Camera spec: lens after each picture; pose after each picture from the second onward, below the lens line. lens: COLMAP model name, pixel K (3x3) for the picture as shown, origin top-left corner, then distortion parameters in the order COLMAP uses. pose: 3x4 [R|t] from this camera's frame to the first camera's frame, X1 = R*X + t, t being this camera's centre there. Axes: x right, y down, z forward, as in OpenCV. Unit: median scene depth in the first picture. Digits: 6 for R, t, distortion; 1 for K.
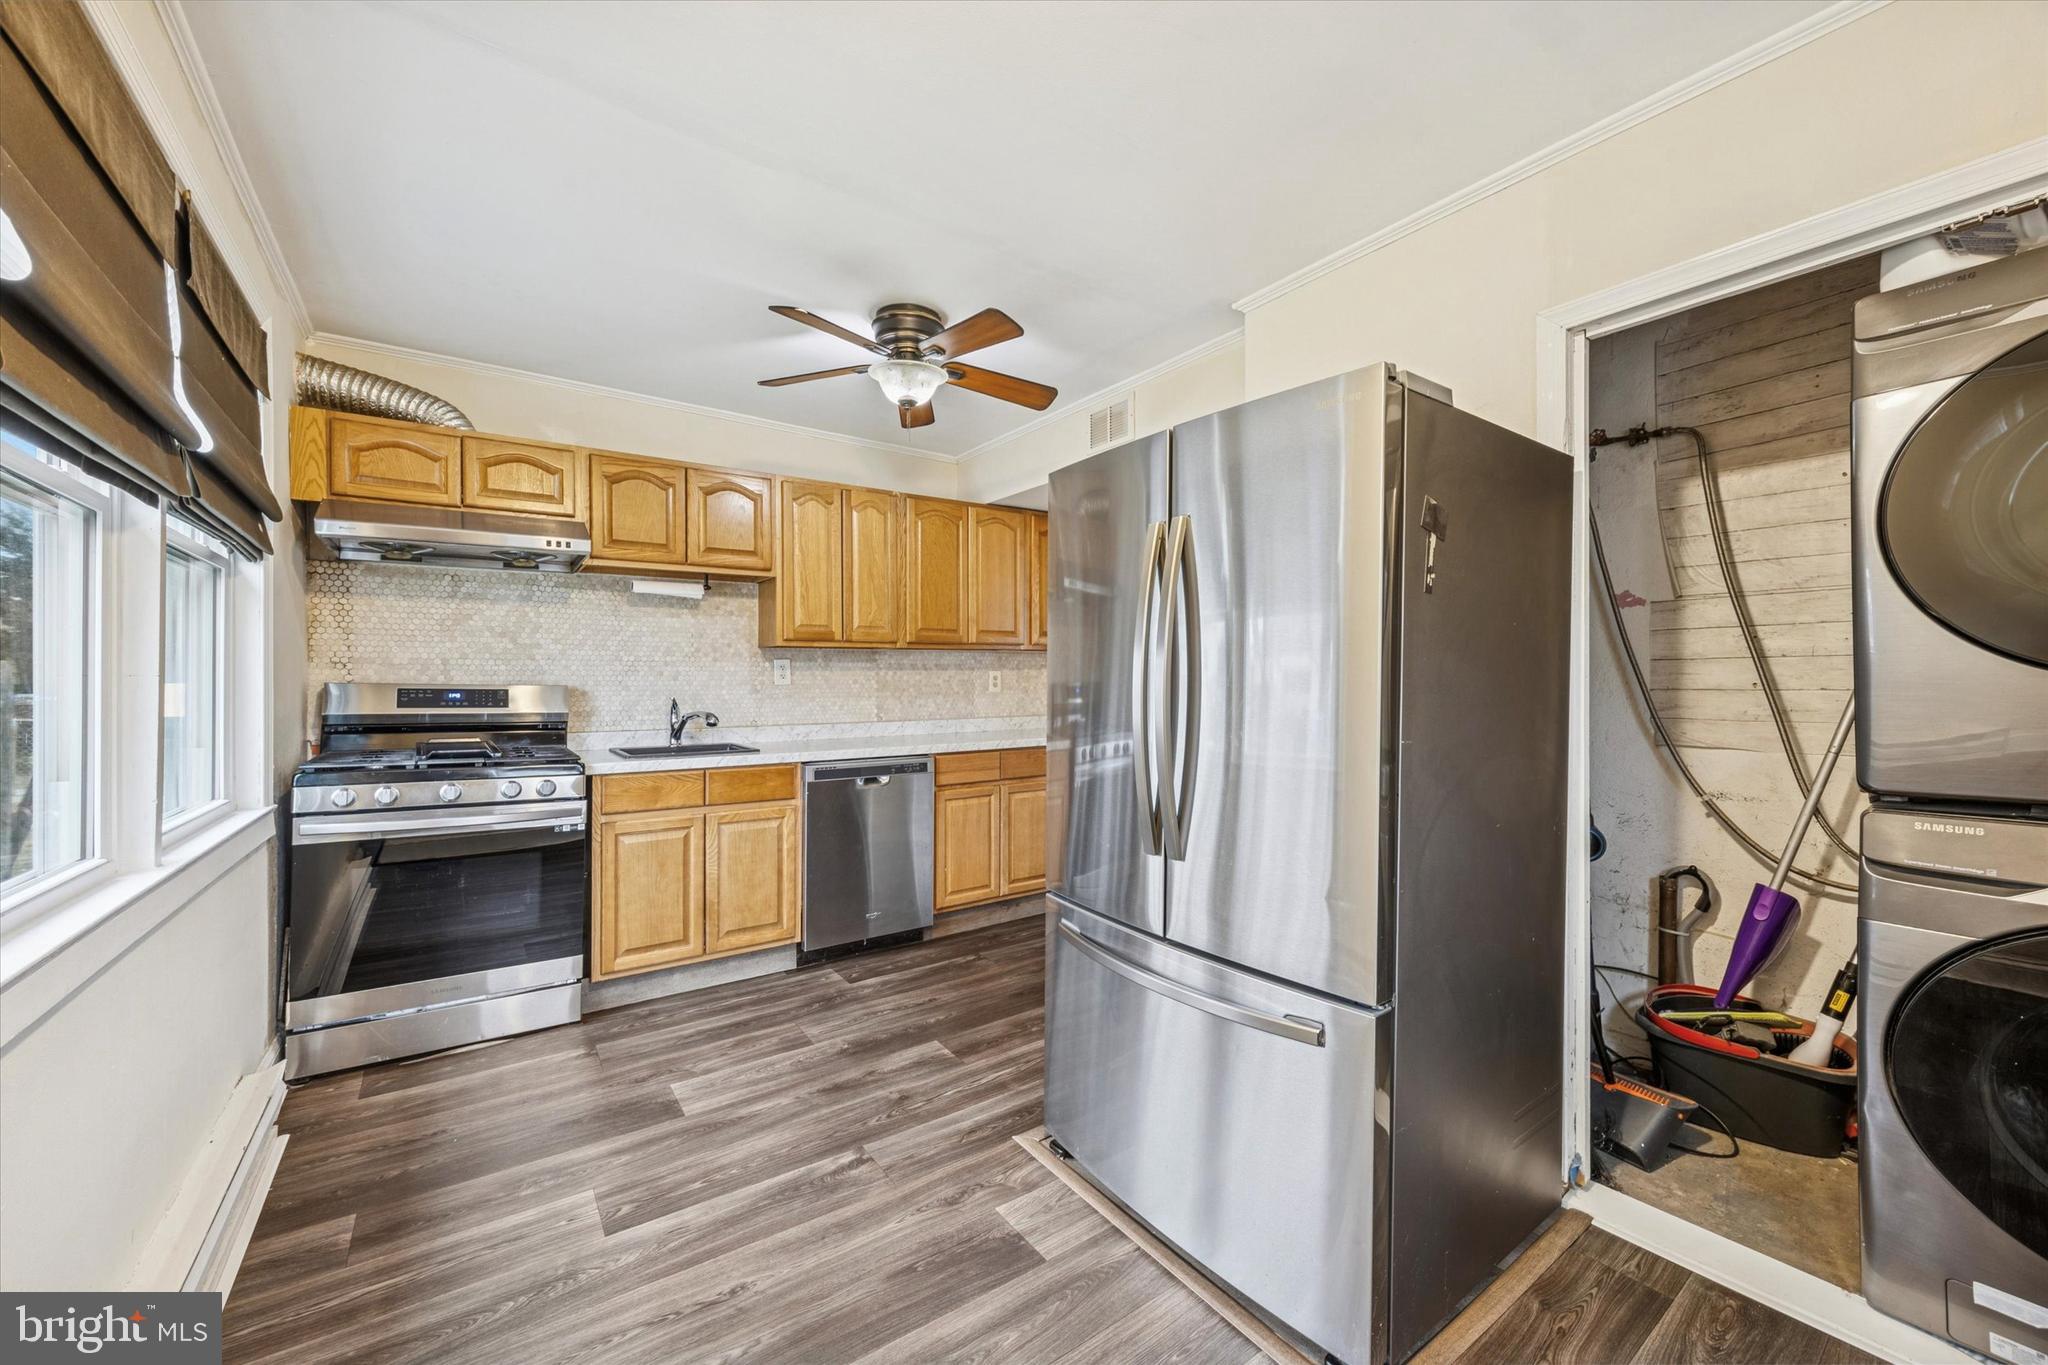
lens RADIAL K [[784.7, 0, 1029.8], [0, 784.7, 681.1], [0, 0, 1]] dist [-0.005418, 0.000703]
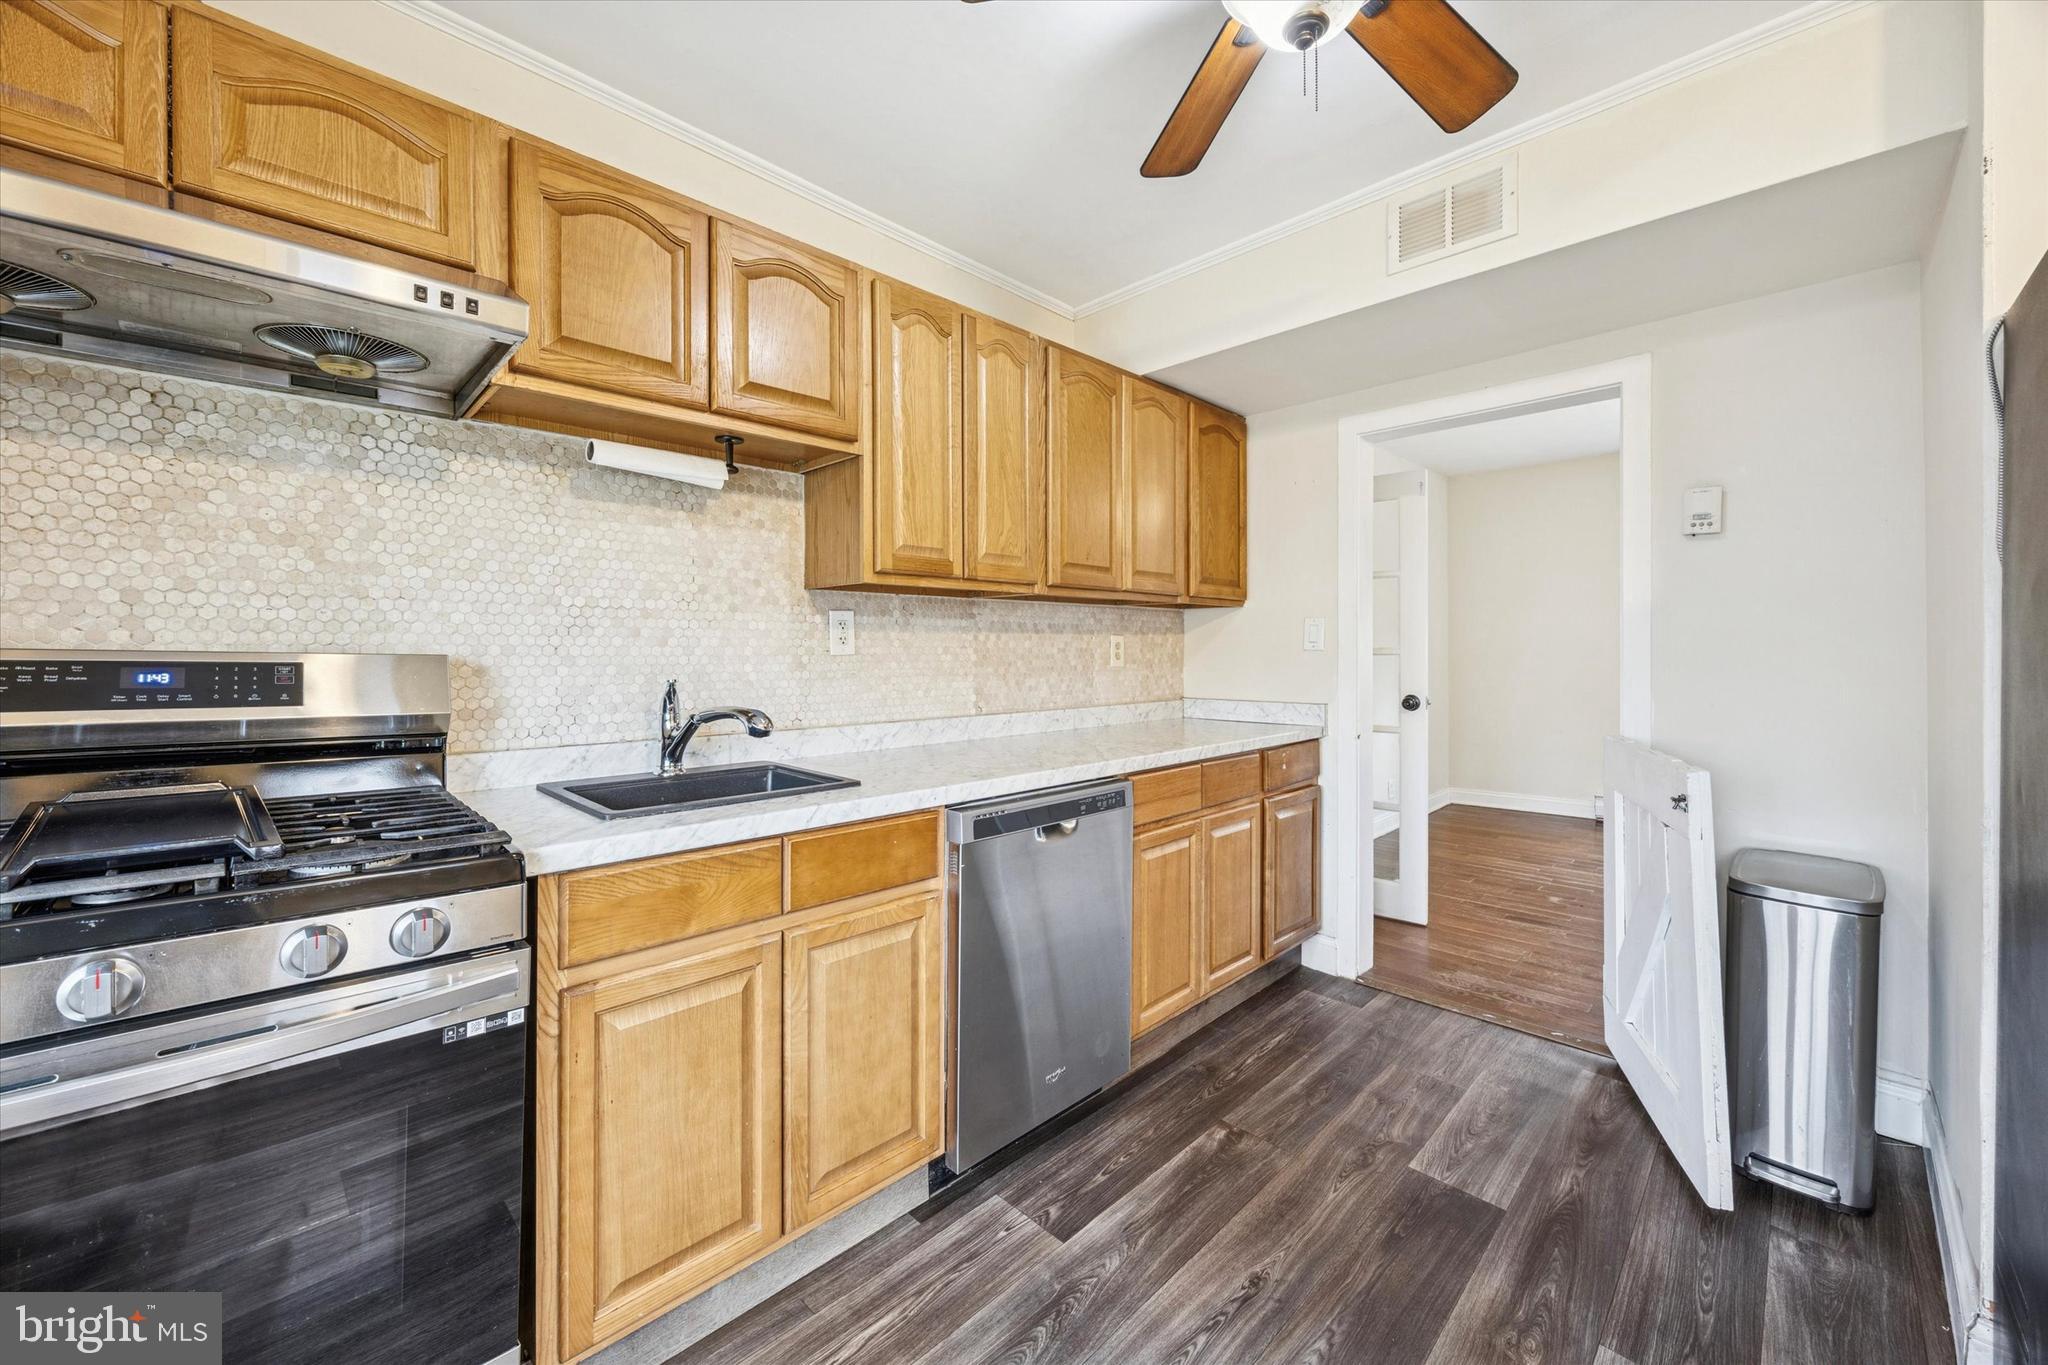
lens RADIAL K [[784.7, 0, 1021.7], [0, 784.7, 654.1], [0, 0, 1]] dist [-0.005418, 0.000703]
pose [[0.987483, 0.001994, 0.157714, -0.321271], [-0.002020, 0.999998, 0.000003, 0.004389], [-0.157713, -0.000322, 0.987485, 0.480197]]
